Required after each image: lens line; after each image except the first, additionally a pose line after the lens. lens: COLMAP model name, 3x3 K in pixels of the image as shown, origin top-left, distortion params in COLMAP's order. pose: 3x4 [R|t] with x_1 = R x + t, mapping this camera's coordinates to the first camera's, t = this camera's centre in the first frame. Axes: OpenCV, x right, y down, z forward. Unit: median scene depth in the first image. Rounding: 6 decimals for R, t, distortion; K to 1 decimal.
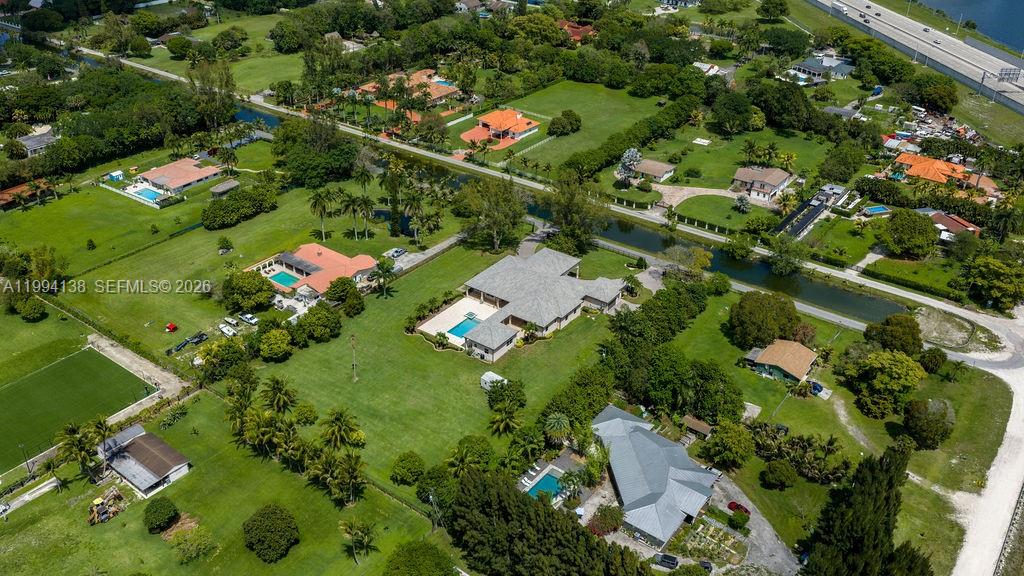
lens RADIAL K [[849.4, 0, 512.0], [0, 849.4, 288.0], [0, 0, 1]] dist [0.003995, -0.010701]
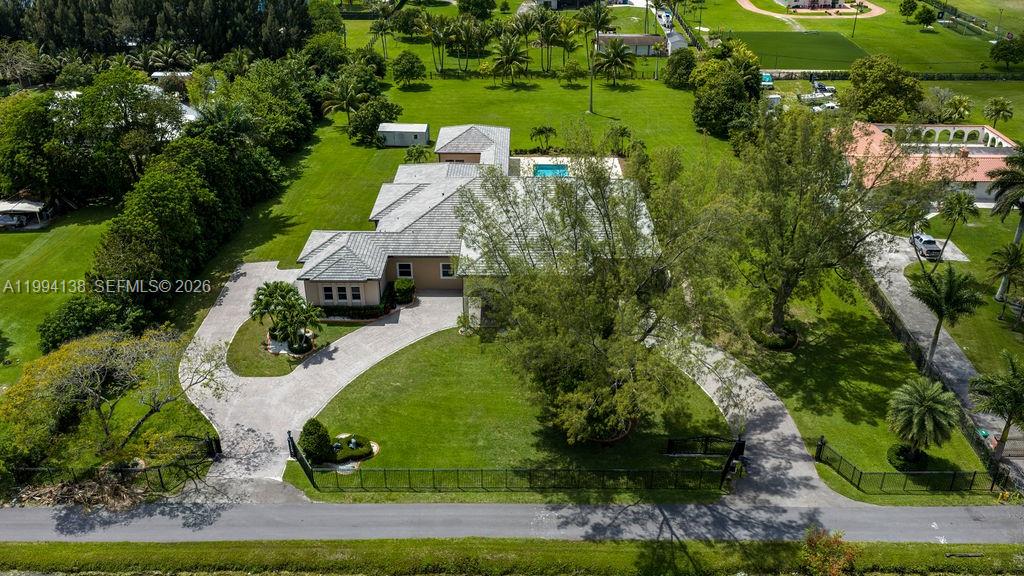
lens RADIAL K [[855.9, 0, 512.0], [0, 855.9, 288.0], [0, 0, 1]] dist [0.009052, -0.000424]
pose [[-0.815378, 0.261932, -0.516285, 0.224716], [-0.303149, 0.566581, 0.766216, -0.274267], [0.493214, 0.781267, -0.382573, 1.090781]]
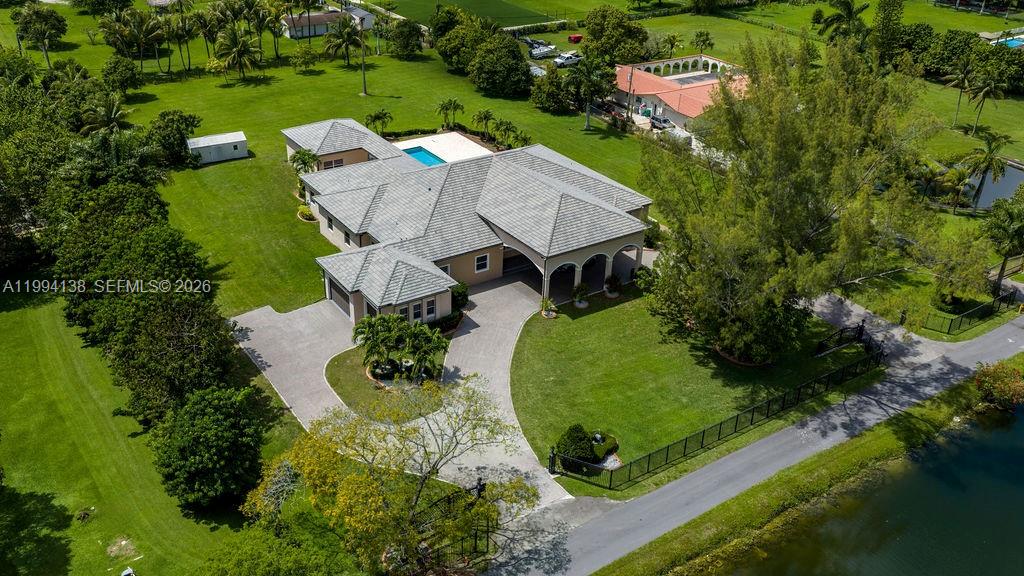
lens RADIAL K [[905.4, 0, 483.5], [0, 905.4, 287.2], [0, 0, 1]] dist [0.005529, 0.003415]
pose [[-0.361755, 0.425087, -0.829719, 0.356191], [-0.491736, 0.669120, 0.557203, -0.191590], [0.792041, 0.609573, -0.033027, 0.957151]]
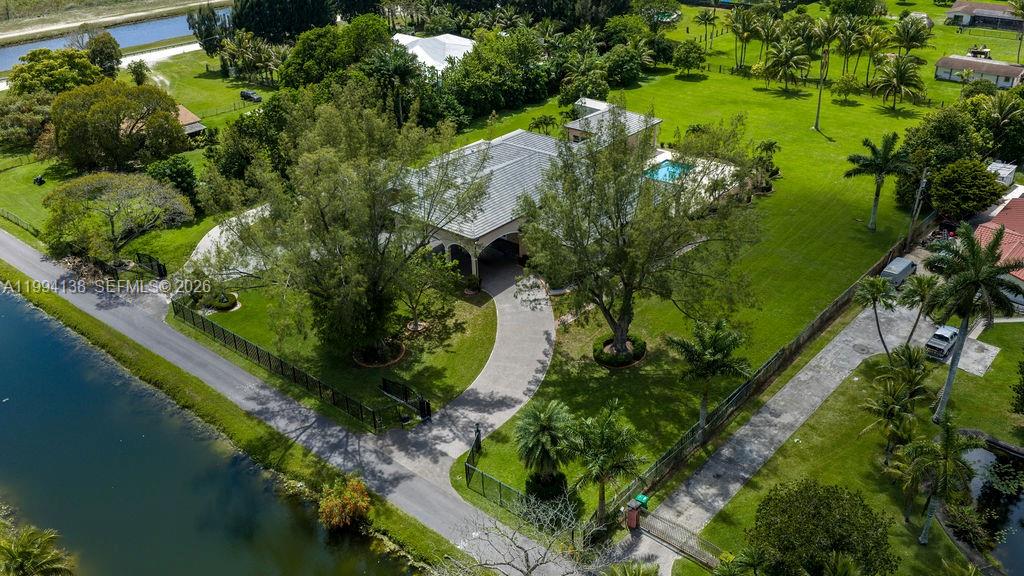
lens RADIAL K [[849.0, 0, 516.2], [0, 849.0, 307.7], [0, 0, 1]] dist [-0.009693, -0.007620]
pose [[-0.997323, -0.031484, 0.066000, -0.001634], [0.041538, 0.498900, 0.865663, -0.320249], [-0.060182, 0.866087, -0.496257, 1.169814]]
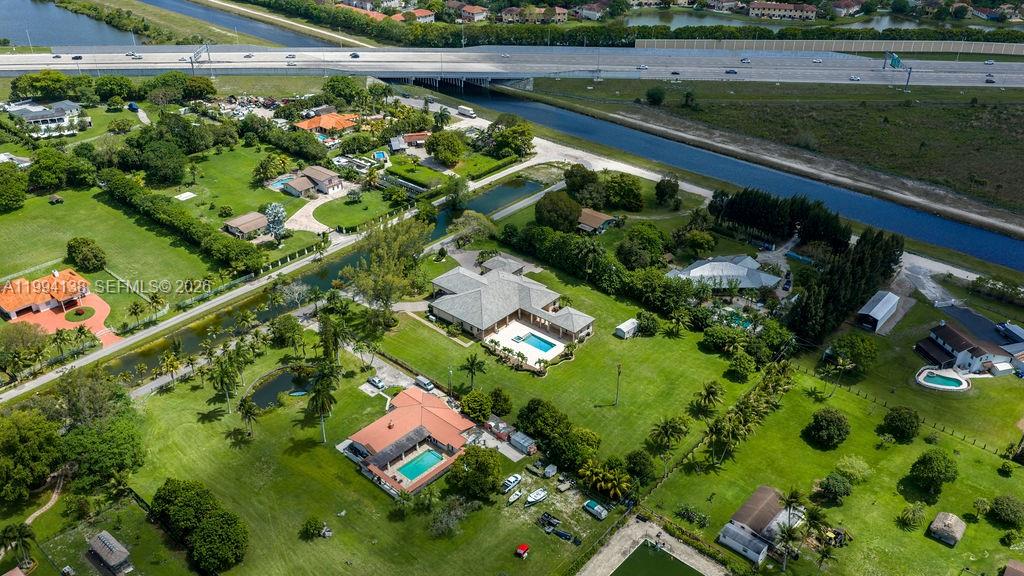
lens RADIAL K [[849.4, 0, 512.0], [0, 849.4, 288.0], [0, 0, 1]] dist [0.003995, -0.010701]
pose [[0.086296, -0.515808, 0.852347, -0.831578], [0.500172, 0.762336, 0.410696, -0.412370], [-0.861615, 0.390879, 0.323779, 0.569566]]
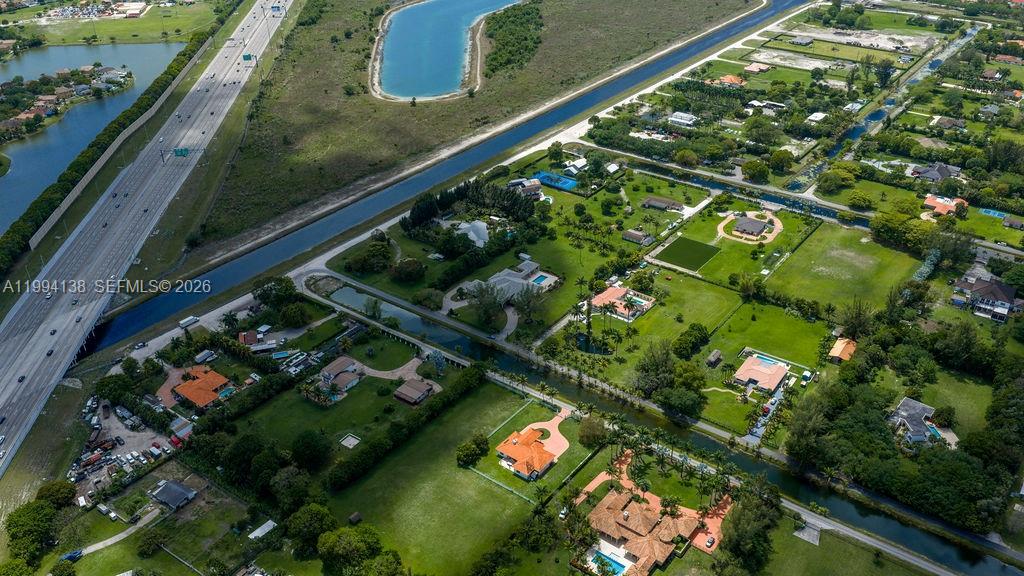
lens RADIAL K [[855.9, 0, 512.0], [0, 855.9, 288.0], [0, 0, 1]] dist [0.009052, -0.000424]
pose [[-0.999973, -0.006476, -0.003613, 0.024594], [-0.006276, 0.479638, 0.877444, -1.706926], [-0.003949, 0.877443, -0.479665, 1.856090]]
